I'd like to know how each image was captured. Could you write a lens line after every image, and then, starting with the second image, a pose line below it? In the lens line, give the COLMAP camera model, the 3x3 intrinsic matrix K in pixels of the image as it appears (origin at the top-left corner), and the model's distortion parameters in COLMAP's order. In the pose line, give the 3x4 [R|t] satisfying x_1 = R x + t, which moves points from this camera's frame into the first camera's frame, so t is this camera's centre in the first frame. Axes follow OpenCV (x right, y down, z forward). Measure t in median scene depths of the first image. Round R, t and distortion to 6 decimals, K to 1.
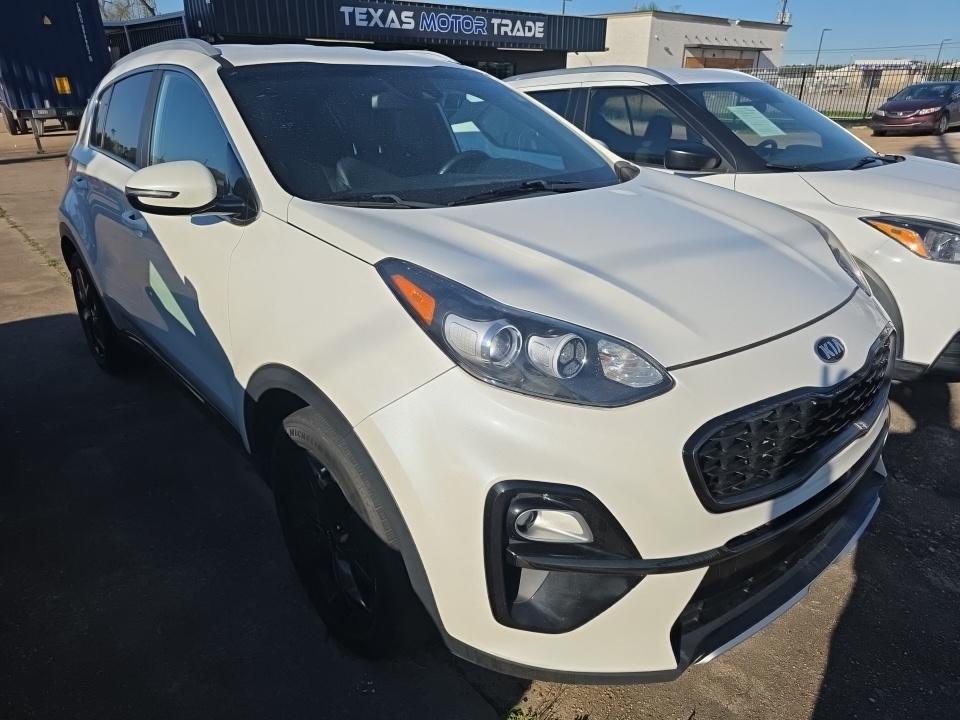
lens RADIAL K [[641.5, 0, 480.0], [0, 641.5, 360.0], [0, 0, 1]] dist [0.000557, -0.001122]
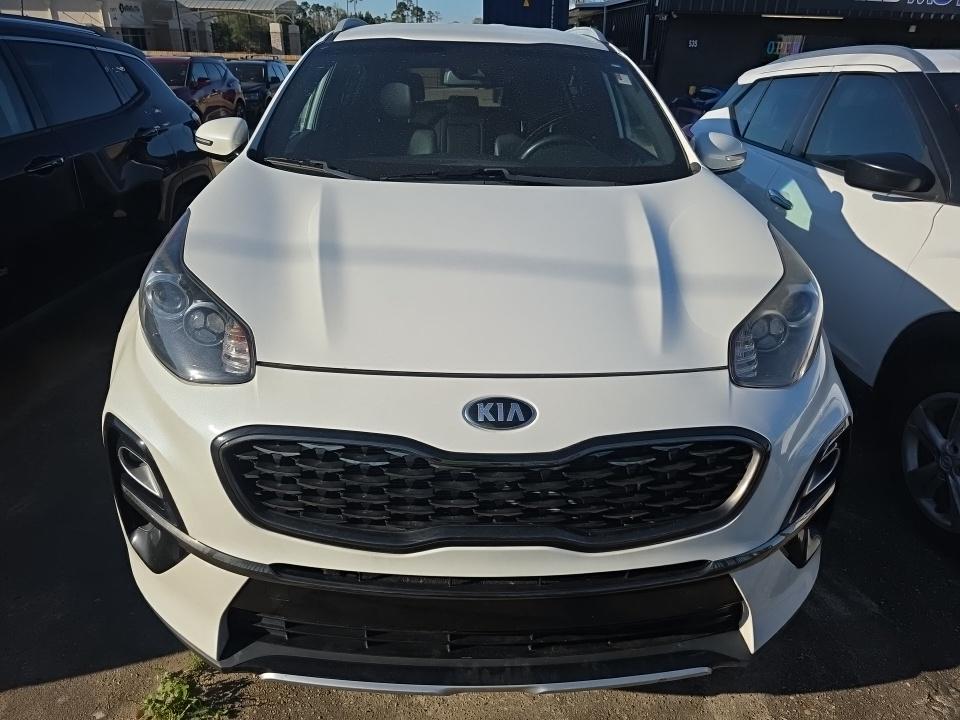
lens RADIAL K [[661.5, 0, 480.0], [0, 661.5, 360.0], [0, 0, 1]] dist [-0.007369, -0.007023]
pose [[0.777196, 0.273389, -0.566767, 0.651256], [-0.264221, 0.959225, 0.100377, -0.102505], [0.571099, 0.071739, 0.817741, 0.229223]]
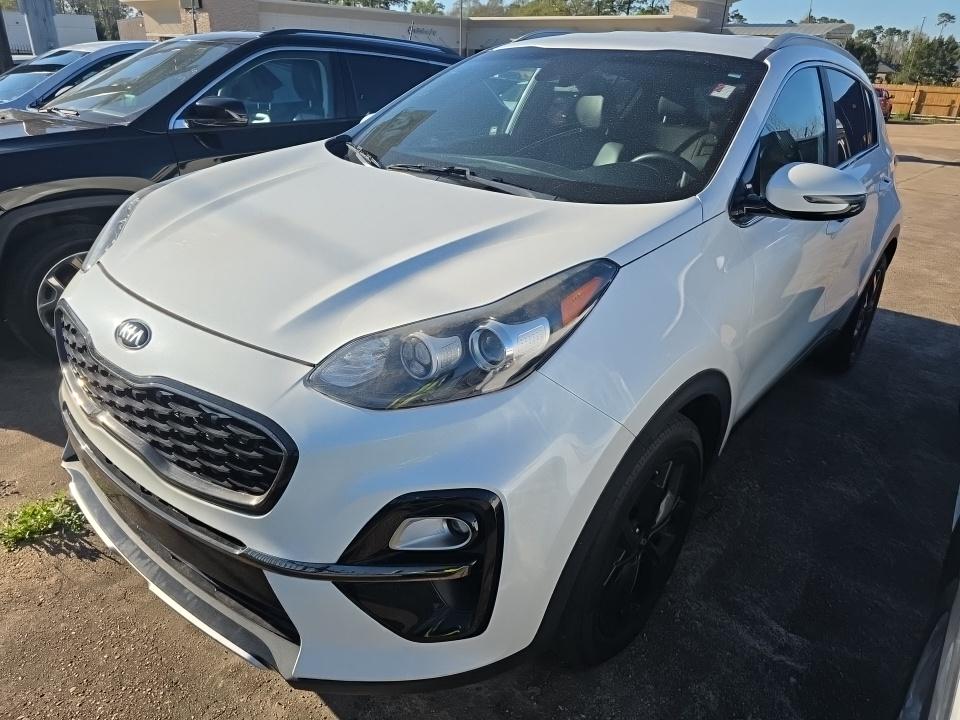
lens RADIAL K [[661.5, 0, 480.0], [0, 661.5, 360.0], [0, 0, 1]] dist [-0.007369, -0.007023]
pose [[0.139586, 0.396842, -0.907211, 1.027014], [-0.411242, 0.856665, 0.311457, -0.337723], [0.900775, 0.329608, 0.282776, 0.818703]]
